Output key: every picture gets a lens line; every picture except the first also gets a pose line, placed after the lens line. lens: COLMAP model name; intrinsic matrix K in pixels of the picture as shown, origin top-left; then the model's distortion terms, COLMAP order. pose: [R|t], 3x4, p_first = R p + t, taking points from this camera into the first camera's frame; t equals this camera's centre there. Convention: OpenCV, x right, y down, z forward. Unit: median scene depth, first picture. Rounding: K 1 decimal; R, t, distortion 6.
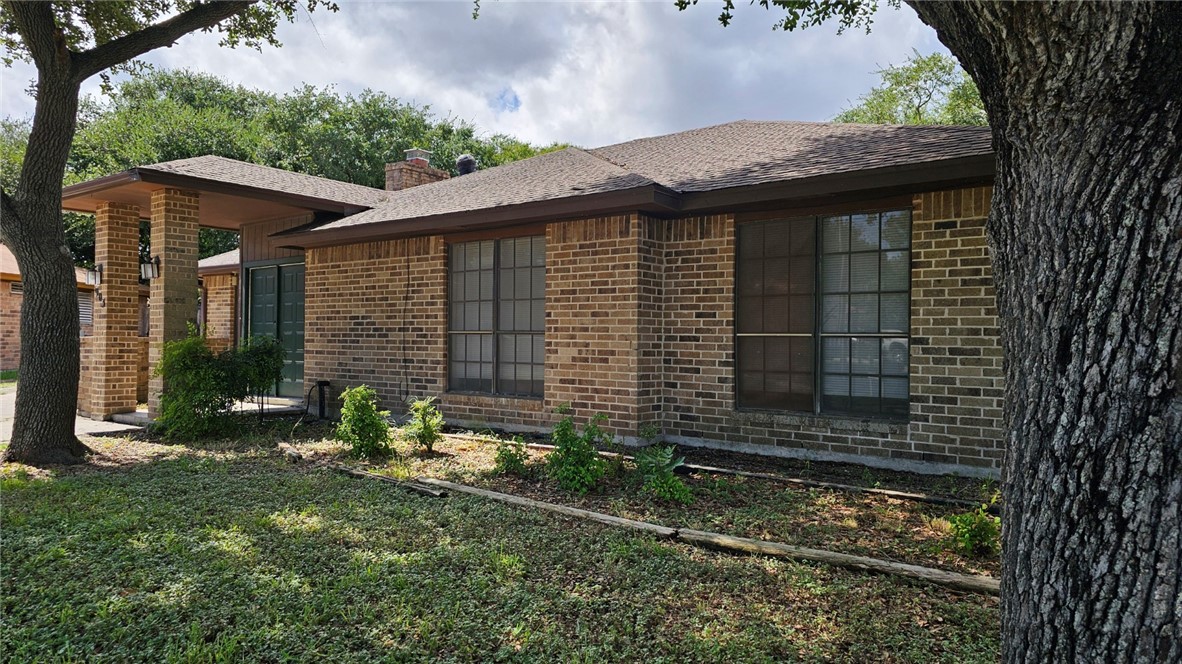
lens RADIAL K [[792.6, 0, 585.7], [0, 792.6, 330.9], [0, 0, 1]] dist [0.088327, -0.027110]
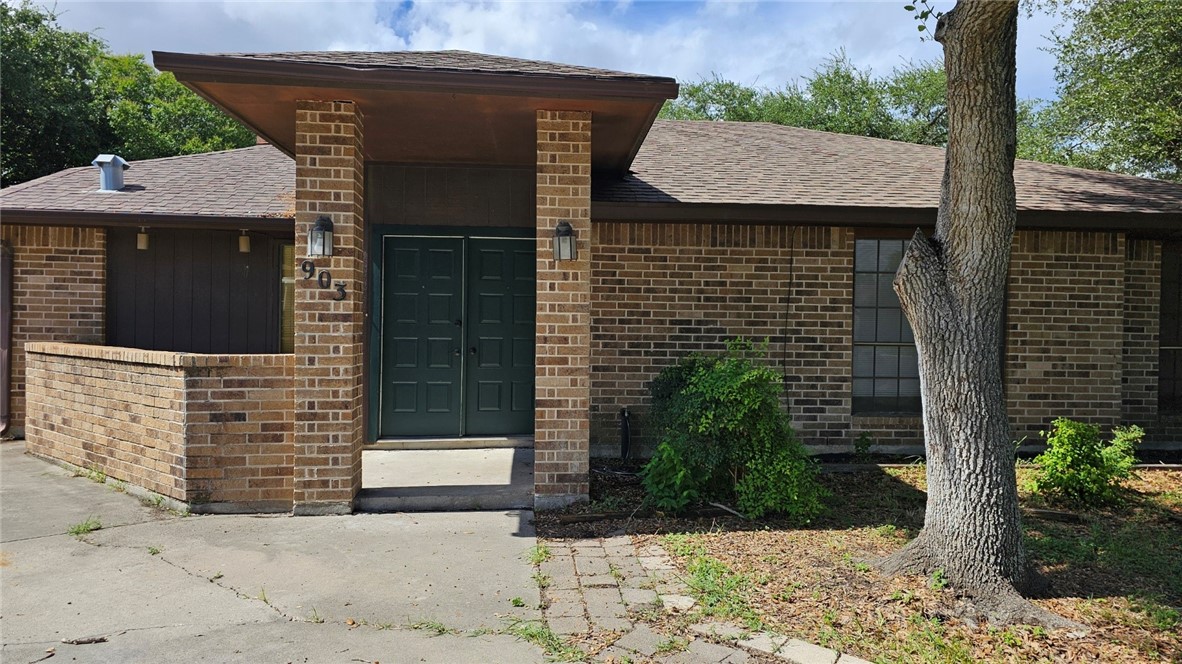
lens RADIAL K [[792.6, 0, 594.9], [0, 792.6, 336.5], [0, 0, 1]] dist [0.088327, -0.027110]
pose [[0.709919, -0.009836, 0.704215, -1.141717], [-0.015683, 0.999434, 0.029768, -0.031661], [-0.704109, -0.032177, 0.709362, 0.699996]]
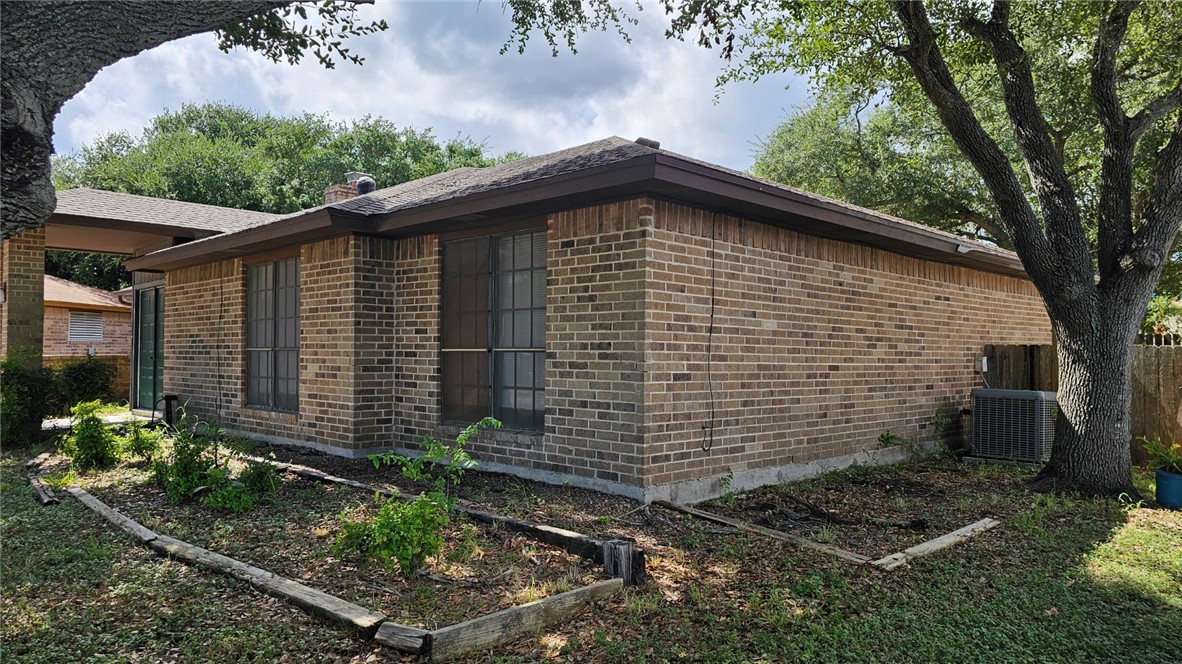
lens RADIAL K [[792.6, 0, 593.2], [0, 792.6, 329.2], [0, 0, 1]] dist [0.088327, -0.027110]
pose [[0.993480, -0.012228, -0.113346, 0.479156], [0.010430, 0.999810, -0.016437, -0.003246], [0.113526, 0.015148, 0.993420, -0.008994]]
